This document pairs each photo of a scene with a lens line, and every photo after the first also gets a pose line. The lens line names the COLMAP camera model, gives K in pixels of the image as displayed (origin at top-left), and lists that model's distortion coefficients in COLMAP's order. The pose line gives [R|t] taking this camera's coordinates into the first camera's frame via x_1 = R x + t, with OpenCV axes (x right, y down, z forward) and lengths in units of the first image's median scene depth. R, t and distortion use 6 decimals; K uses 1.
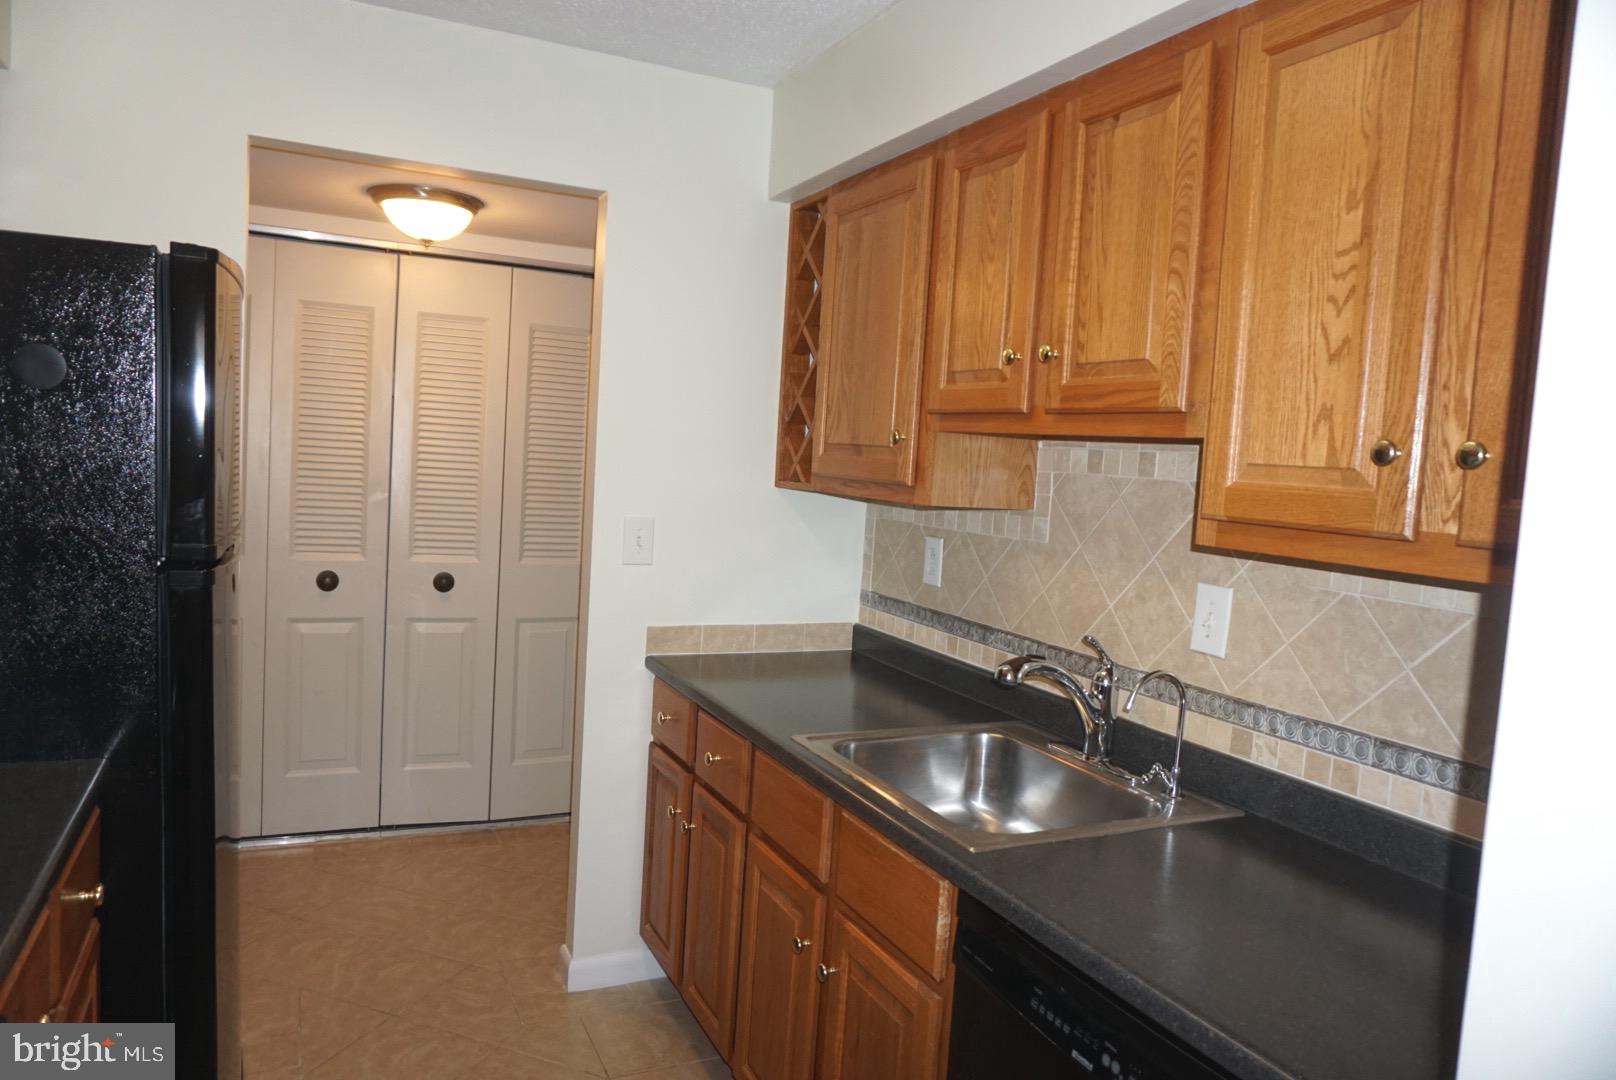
lens RADIAL K [[1139.1, 0, 811.2], [0, 1139.1, 540.8], [0, 0, 1]] dist [-0.000472, 0.026369]
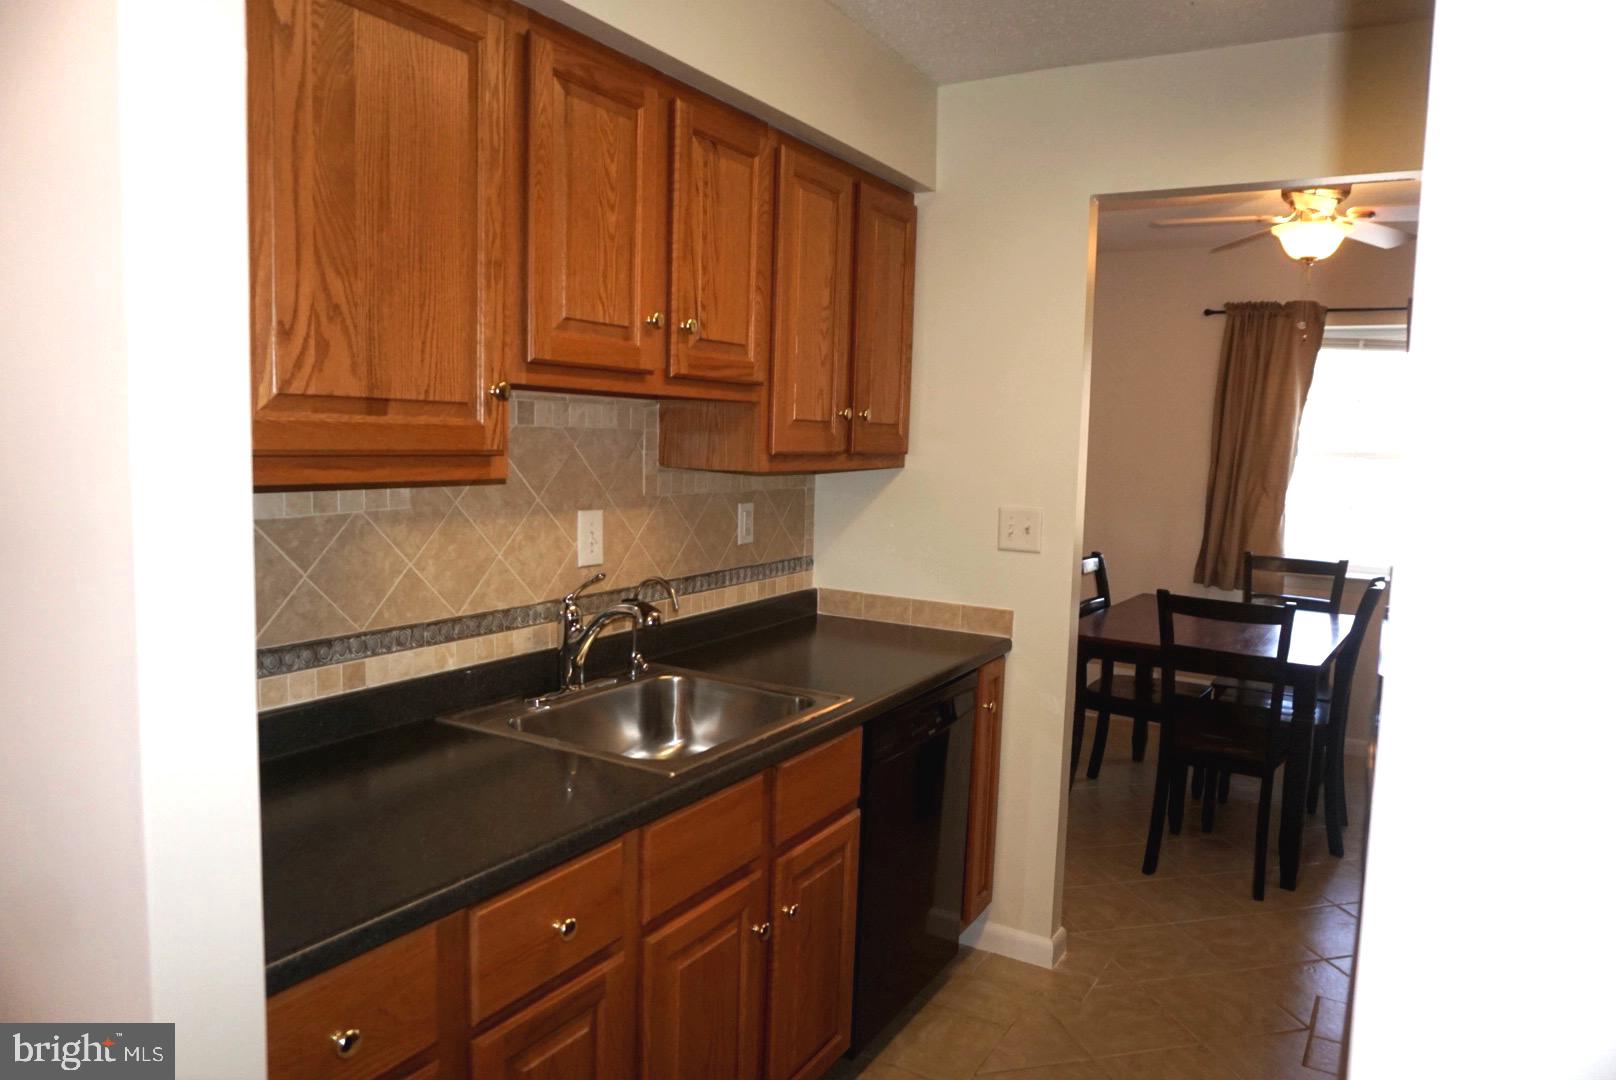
lens RADIAL K [[1139.1, 0, 814.1], [0, 1139.1, 538.8], [0, 0, 1]] dist [-0.000472, 0.026369]
pose [[-0.585112, -0.153572, 0.796279, -0.543427], [-0.001228, 0.982072, 0.188502, -0.114295], [-0.810952, 0.109317, -0.574811, 1.058655]]
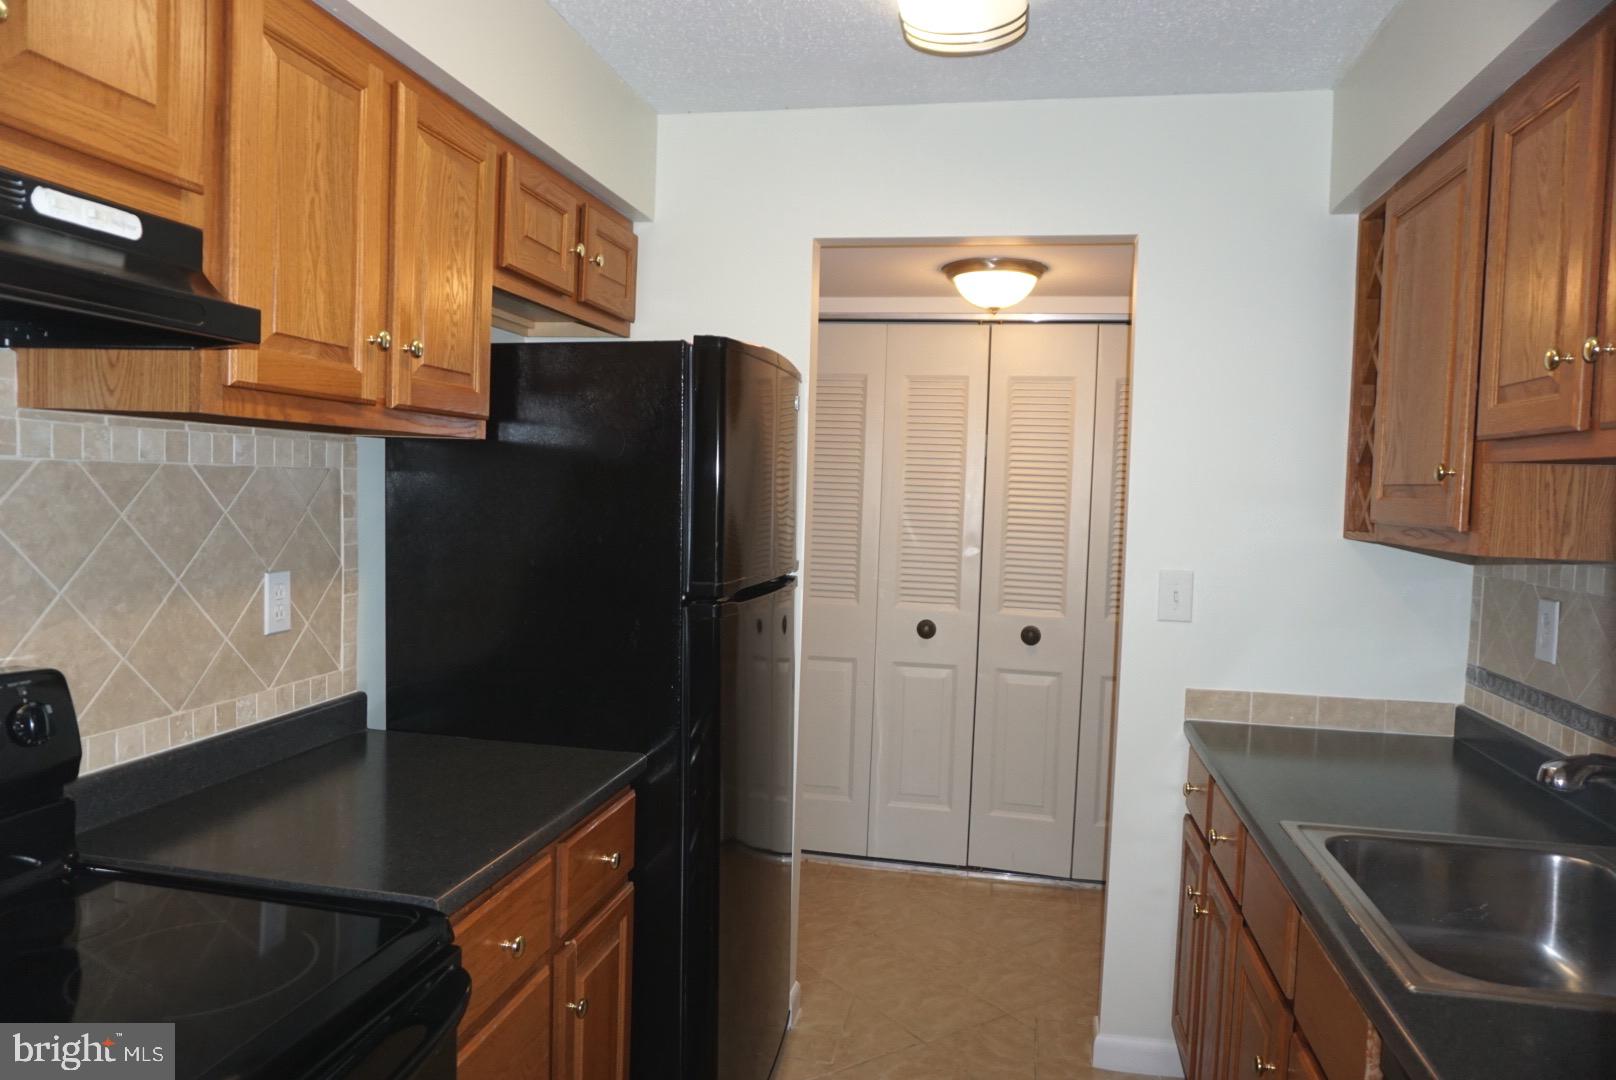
lens RADIAL K [[1139.1, 0, 802.0], [0, 1139.1, 544.3], [0, 0, 1]] dist [-0.000472, 0.026369]
pose [[0.810542, -0.004030, -0.585667, 0.151940], [-0.027196, 0.998639, -0.044511, 0.007582], [0.585049, 0.052006, 0.809329, 0.060036]]
